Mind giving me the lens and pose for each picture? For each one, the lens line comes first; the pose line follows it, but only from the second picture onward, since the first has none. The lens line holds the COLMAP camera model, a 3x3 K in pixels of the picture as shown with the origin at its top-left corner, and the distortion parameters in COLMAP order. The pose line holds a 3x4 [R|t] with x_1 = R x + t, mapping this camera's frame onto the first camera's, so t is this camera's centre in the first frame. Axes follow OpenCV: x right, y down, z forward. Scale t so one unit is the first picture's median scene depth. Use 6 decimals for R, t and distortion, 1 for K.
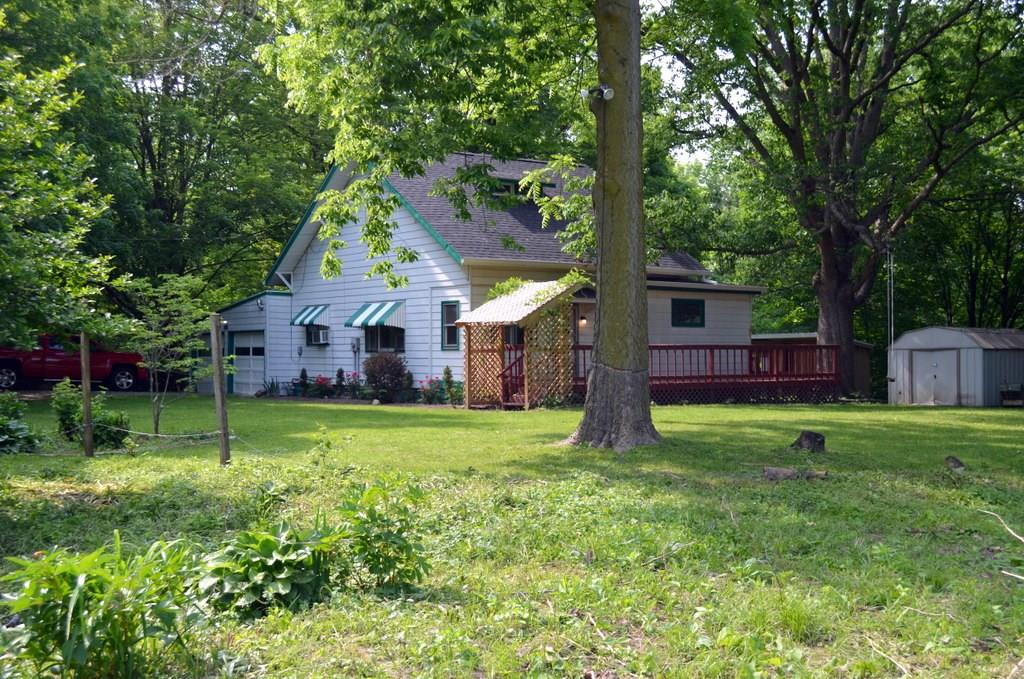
lens RADIAL K [[1156.3, 0, 514.9], [0, 1156.3, 342.6], [0, 0, 1]] dist [-0.026705, 0.000000]
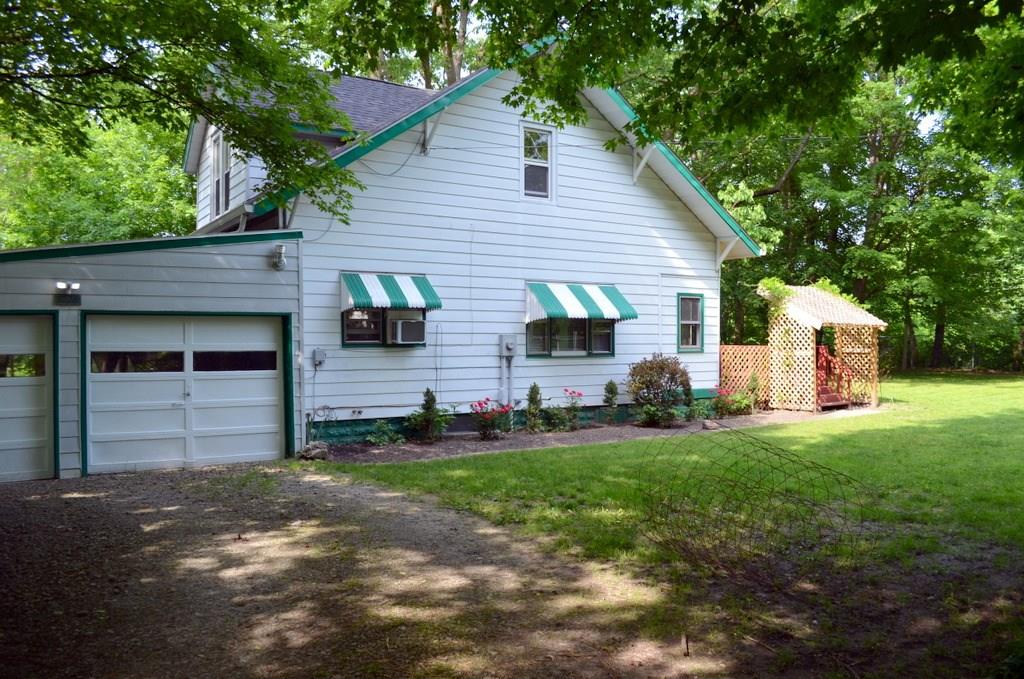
lens RADIAL K [[810.0, 0, 512.7], [0, 810.0, 338.3], [0, 0, 1]] dist [-0.076055, 0.004863]
pose [[0.070481, -0.000569, 0.997513, -0.622486], [-0.010491, 0.999944, 0.001312, -0.002971], [-0.997458, -0.010557, 0.070471, 1.046719]]
